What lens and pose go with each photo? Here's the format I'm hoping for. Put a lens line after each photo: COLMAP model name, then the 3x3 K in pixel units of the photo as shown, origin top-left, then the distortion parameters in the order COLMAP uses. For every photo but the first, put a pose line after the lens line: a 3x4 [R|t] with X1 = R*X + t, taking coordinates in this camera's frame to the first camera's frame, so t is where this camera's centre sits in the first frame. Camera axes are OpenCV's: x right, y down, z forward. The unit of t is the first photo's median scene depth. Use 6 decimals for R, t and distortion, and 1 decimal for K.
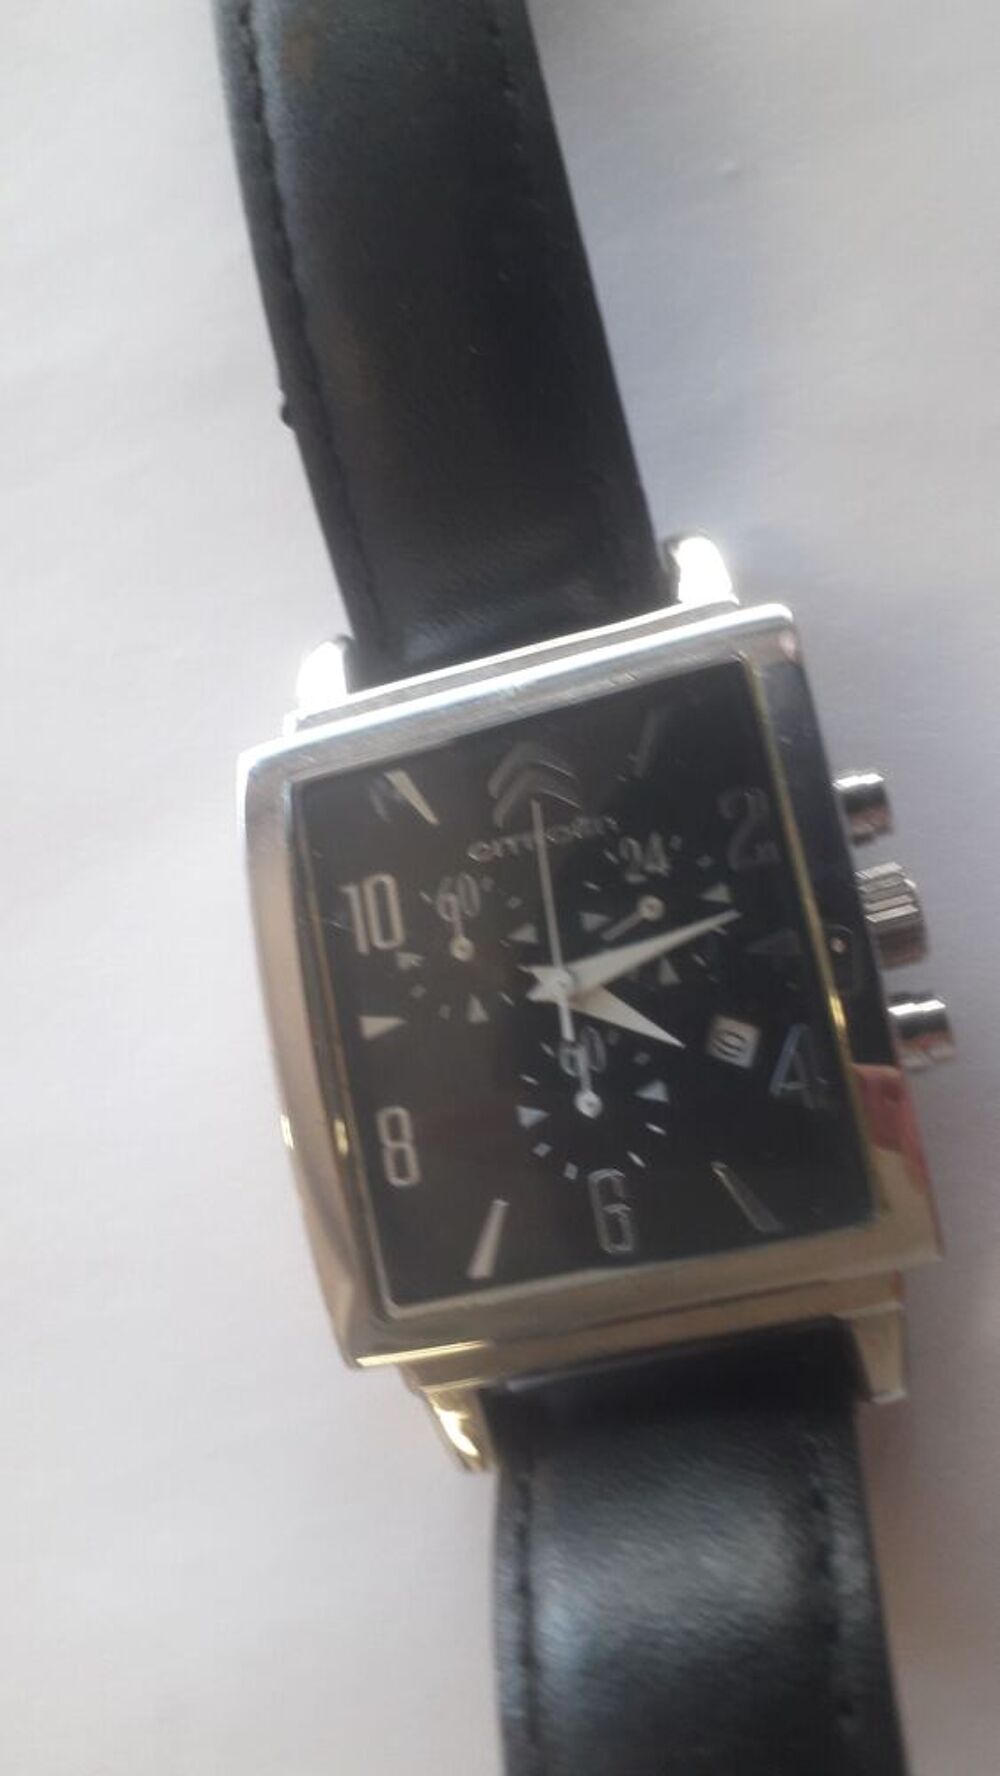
lens RADIAL K [[1439.9, 0, 496.8], [0, 1439.9, 891.8], [0, 0, 1]] dist [0.021450, 0.003285]
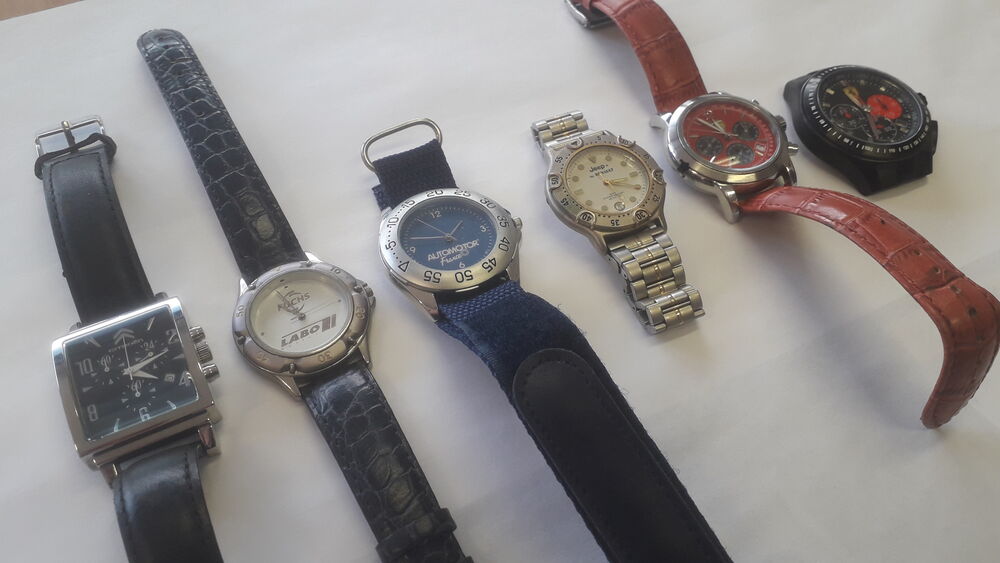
lens RADIAL K [[810.8, 0, 509.2], [0, 810.8, 286.9], [0, 0, 1]] dist [0.021450, 0.003285]
pose [[0.937128, -0.093228, 0.336304, 0.327005], [0.219288, 0.906959, -0.359636, 1.014408], [-0.271486, 0.410772, 0.870380, -1.705445]]
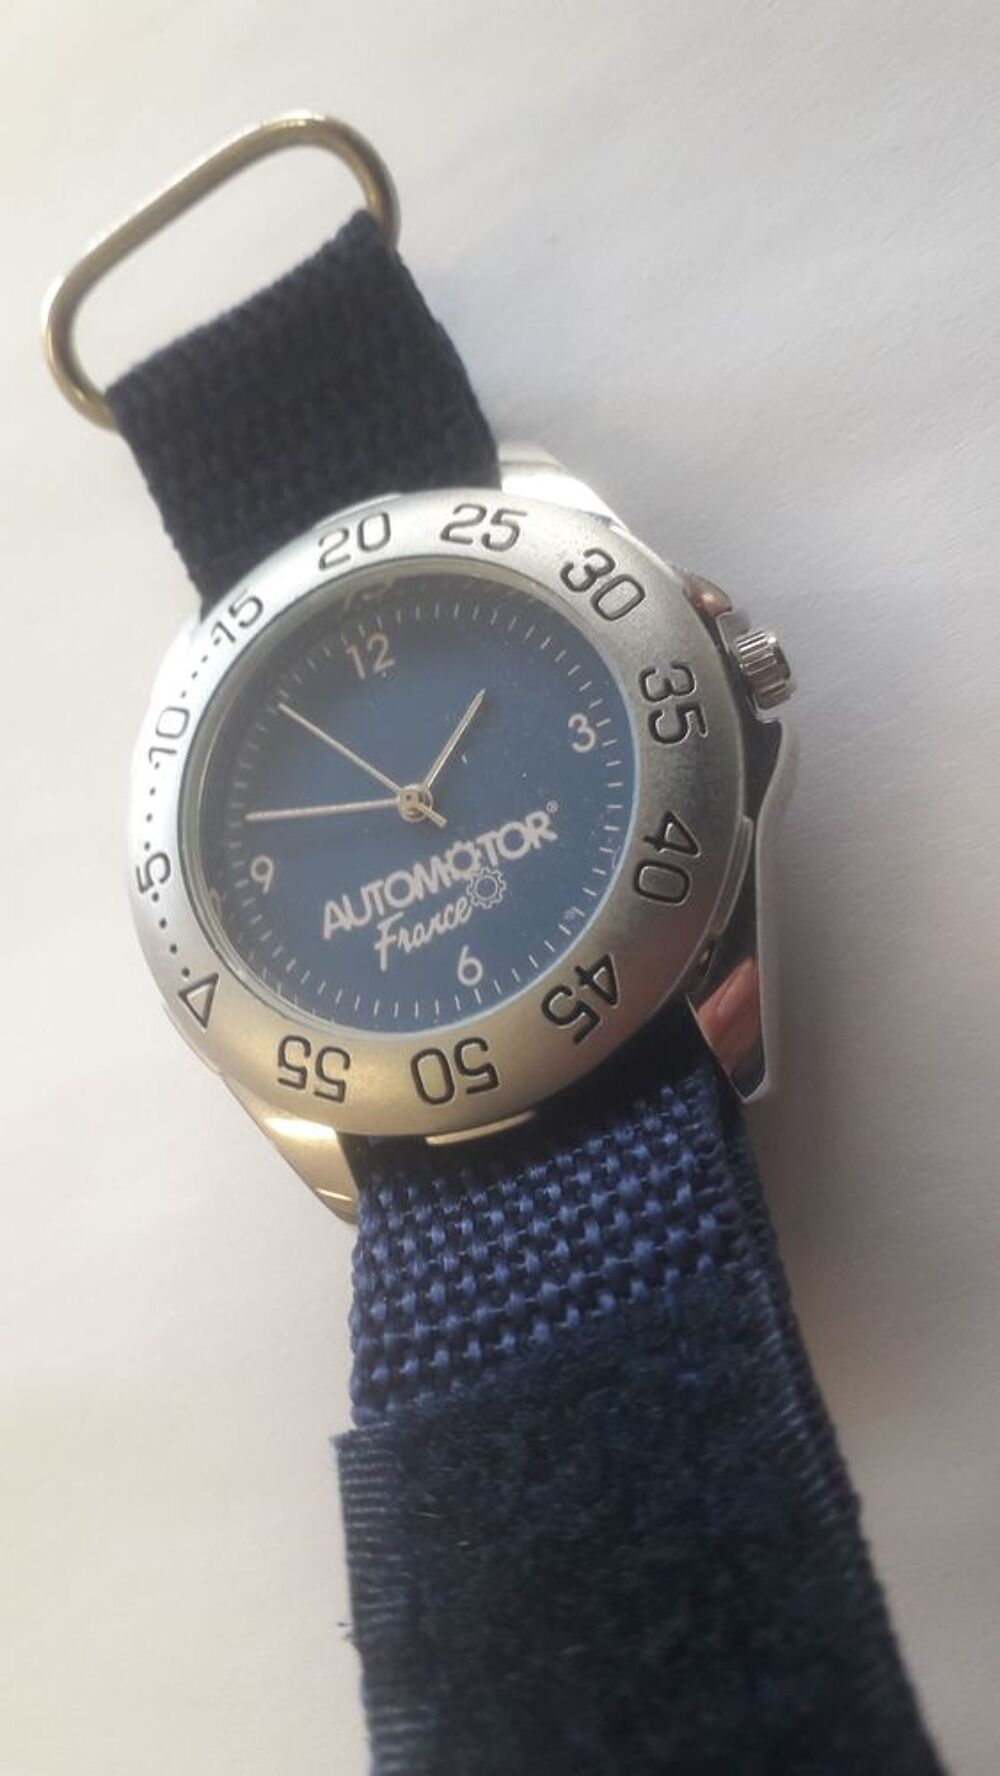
lens RADIAL K [[1439.9, 0, 503.3], [0, 1439.9, 898.7], [0, 0, 1]] dist [0.021450, 0.003285]
pose [[0.967456, -0.217846, -0.128733, 1.318708], [0.220301, 0.975419, 0.004975, -0.179950], [0.124485, -0.033173, 0.991667, -0.214329]]
